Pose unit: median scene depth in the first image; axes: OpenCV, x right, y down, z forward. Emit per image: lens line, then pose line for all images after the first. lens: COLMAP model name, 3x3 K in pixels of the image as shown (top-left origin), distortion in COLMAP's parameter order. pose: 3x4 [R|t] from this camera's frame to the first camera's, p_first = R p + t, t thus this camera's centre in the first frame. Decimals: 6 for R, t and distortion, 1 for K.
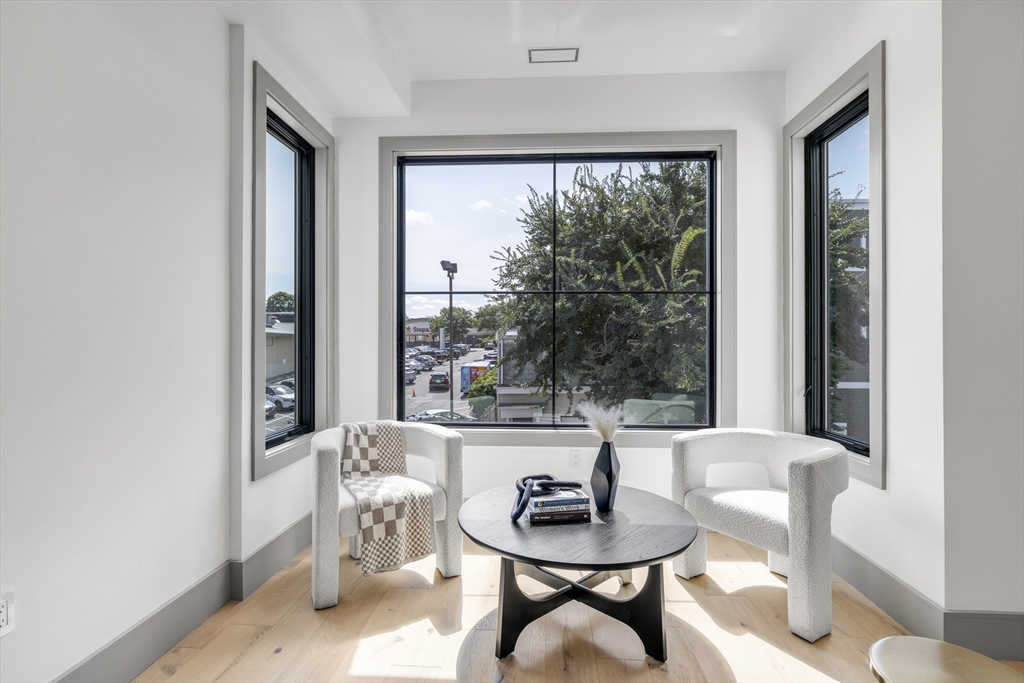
lens RADIAL K [[485.6, 0, 512.0], [0, 485.6, 341.5], [0, 0, 1]] dist [-0.003900, -0.000243]
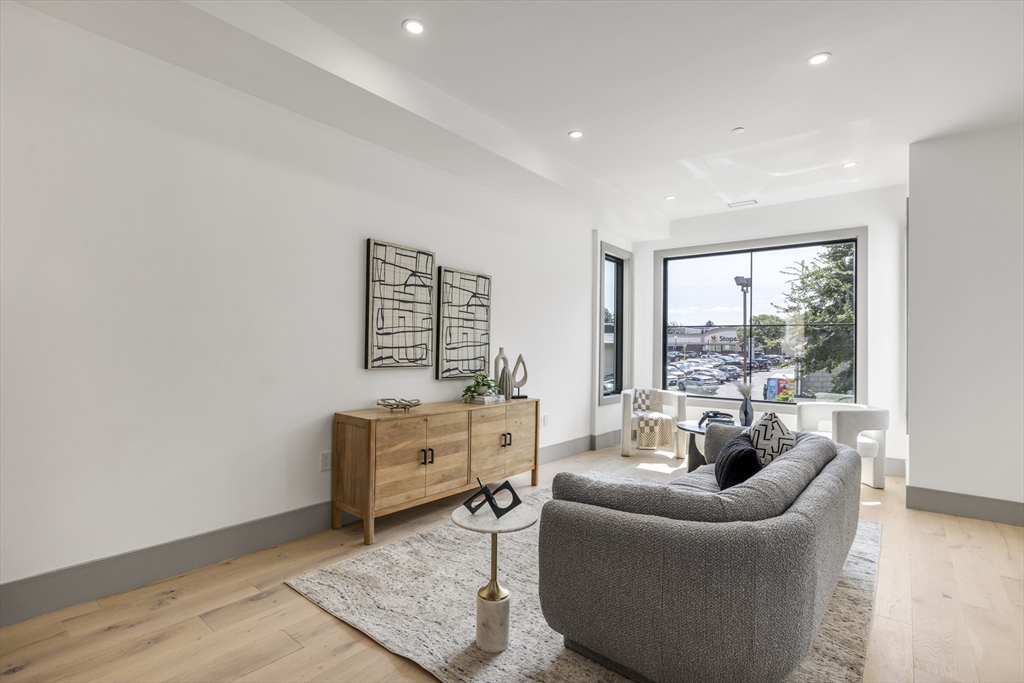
lens RADIAL K [[485.6, 0, 512.0], [0, 485.6, 341.5], [0, 0, 1]] dist [-0.003900, -0.000243]
pose [[0.819519, 0.001894, -0.573049, 0.401696], [-0.012337, 0.999821, -0.014339, -0.006227], [0.572919, 0.018820, 0.819396, -0.990381]]
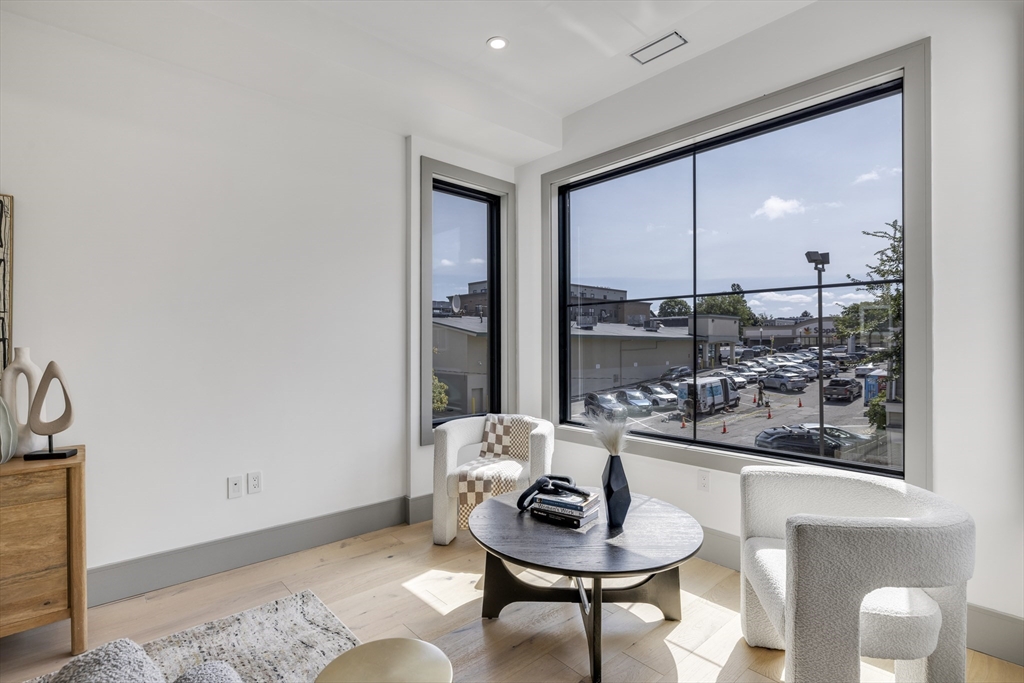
lens RADIAL K [[483.9, 0, 516.2], [0, 483.9, 344.2], [0, 0, 1]] dist [-0.003197, -0.000217]
pose [[0.718944, -0.003054, -0.695061, 0.495956], [0.002753, 0.999995, -0.001546, -0.009730], [0.695062, -0.000801, 0.718949, 0.115533]]
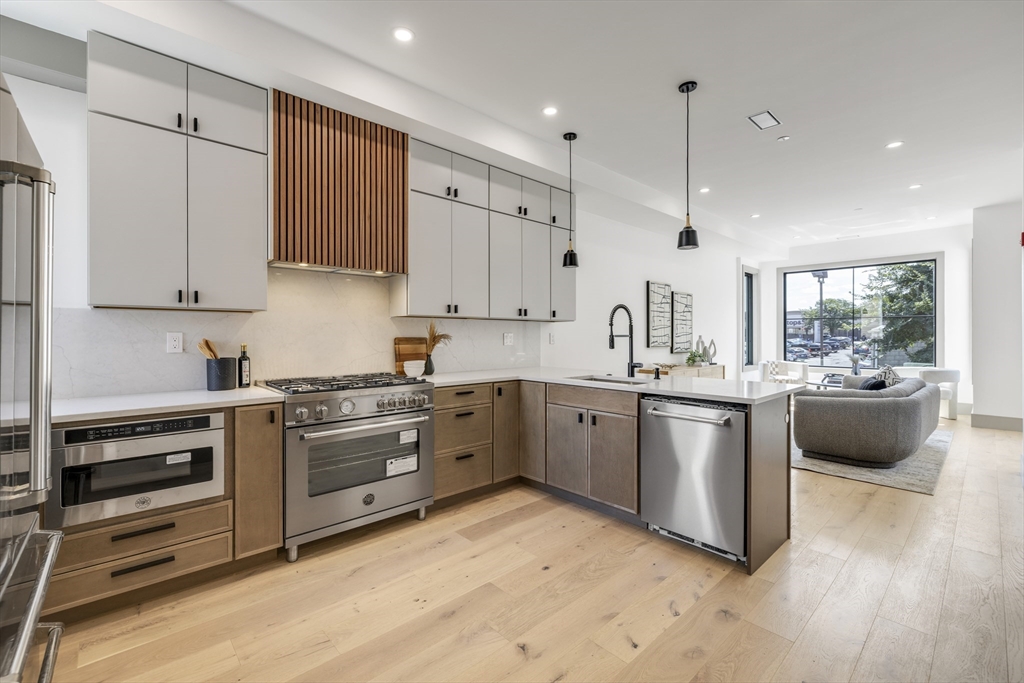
lens RADIAL K [[431.7, 0, 501.8], [0, 431.7, 335.7], [0, 0, 1]] dist [-0.000288, 0.000025]
pose [[0.713251, -0.001805, -0.700906, 0.382052], [0.003909, 0.999991, 0.001403, -0.013754], [0.700898, -0.003741, 0.713252, -2.084947]]
